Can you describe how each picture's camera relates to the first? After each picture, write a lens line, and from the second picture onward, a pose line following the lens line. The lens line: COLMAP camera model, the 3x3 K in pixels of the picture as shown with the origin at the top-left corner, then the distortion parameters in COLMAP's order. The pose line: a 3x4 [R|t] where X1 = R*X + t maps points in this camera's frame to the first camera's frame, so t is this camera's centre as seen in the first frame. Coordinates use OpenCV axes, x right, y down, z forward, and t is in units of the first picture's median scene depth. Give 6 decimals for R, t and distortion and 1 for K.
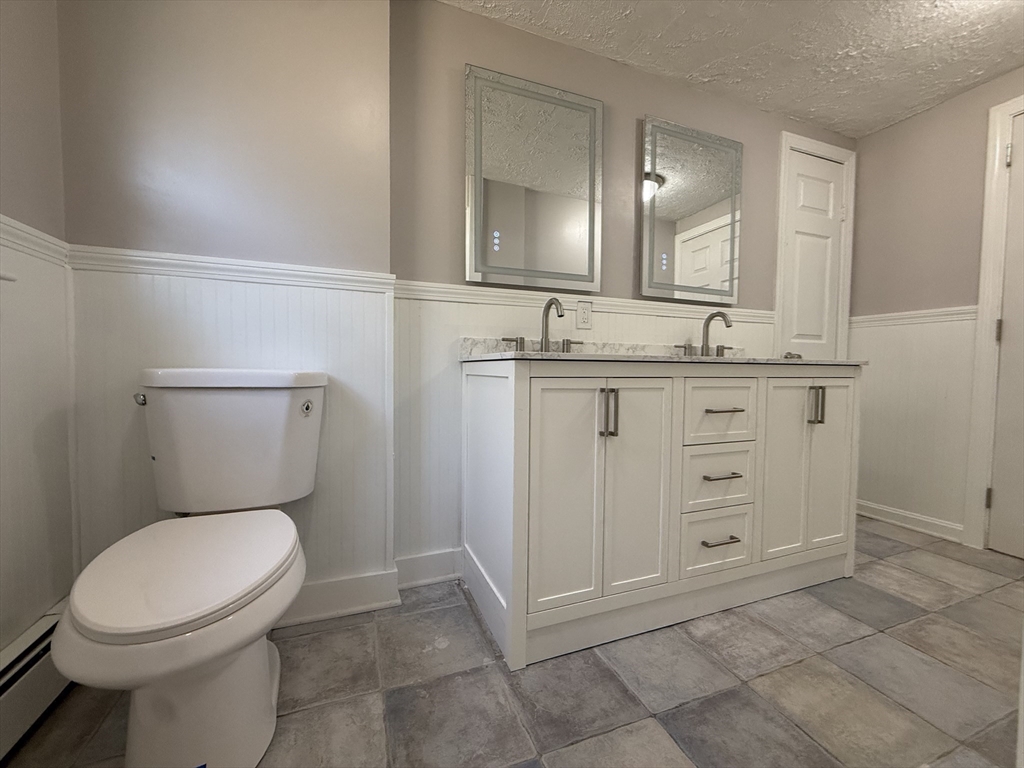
lens RADIAL K [[410.1, 0, 512.0], [0, 410.1, 384.0], [0, 0, 1]] dist [0.000488, 0.000067]
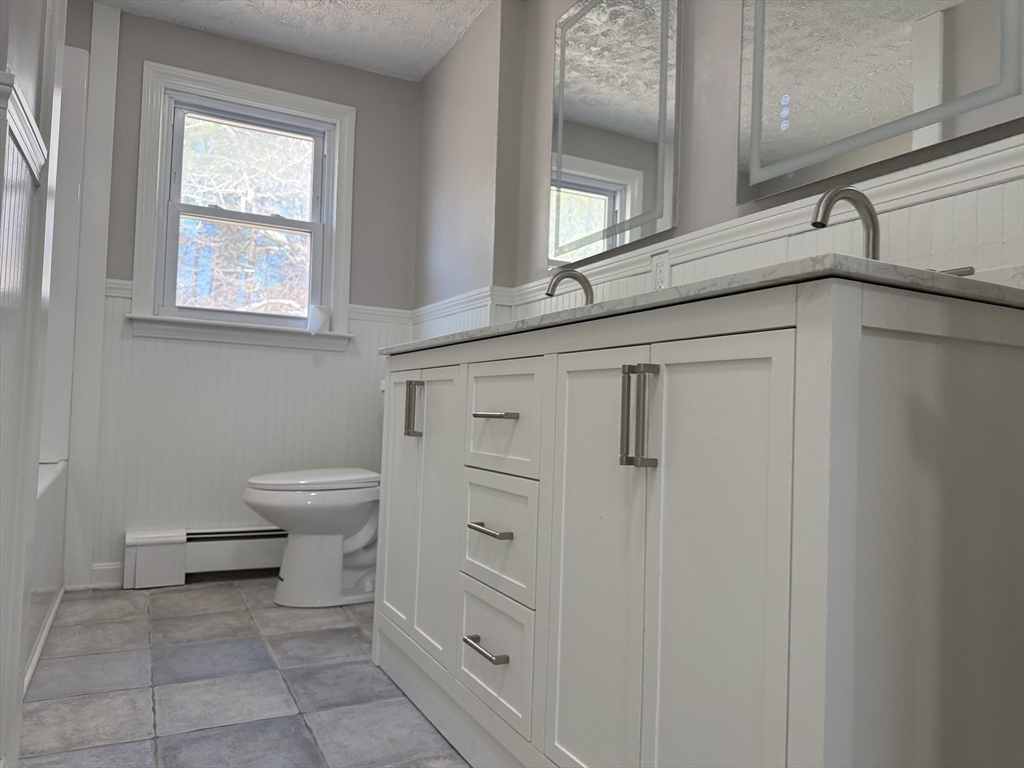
lens RADIAL K [[731.9, 0, 495.3], [0, 731.9, 382.1], [0, 0, 1]] dist [0.093221, -0.138270]
pose [[0.080995, -0.050279, -0.995446, 1.818987], [-0.075303, 0.995564, -0.056412, 0.089517], [0.993866, 0.079530, 0.076850, 1.068477]]
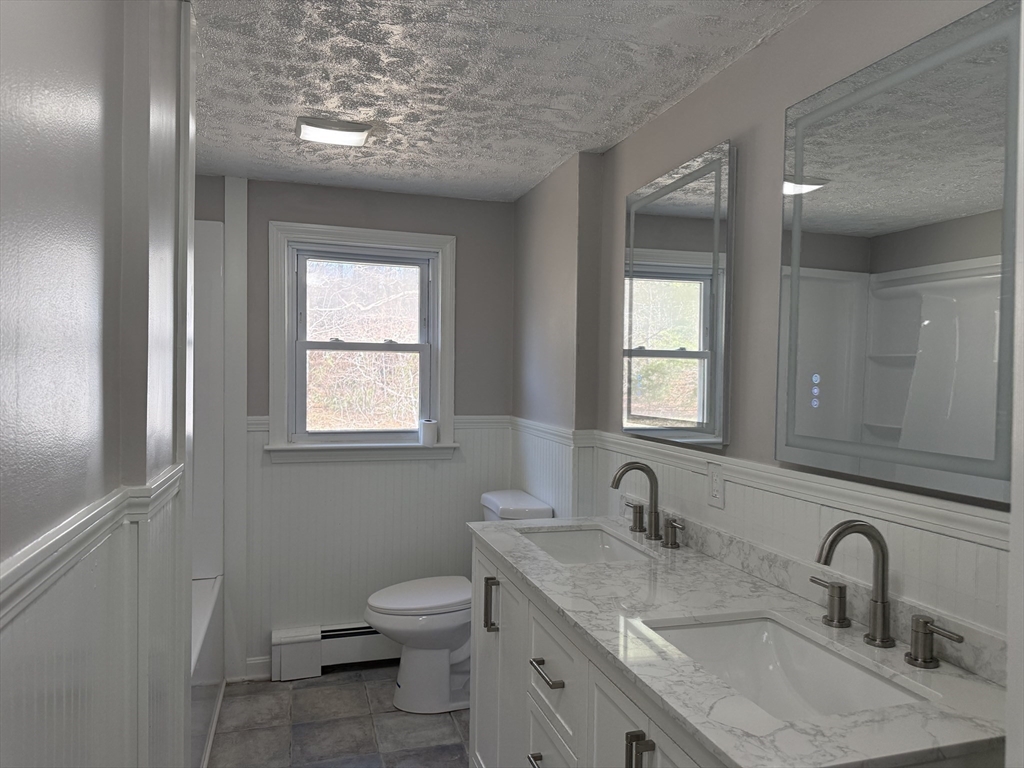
lens RADIAL K [[712.5, 0, 512.0], [0, 712.5, 384.0], [0, 0, 1]] dist [0.140647, -0.276693]
pose [[-0.081018, 0.003361, -0.996707, 1.972496], [-0.055087, 0.998451, 0.007844, -0.477111], [0.995189, 0.055541, -0.080707, 1.180133]]
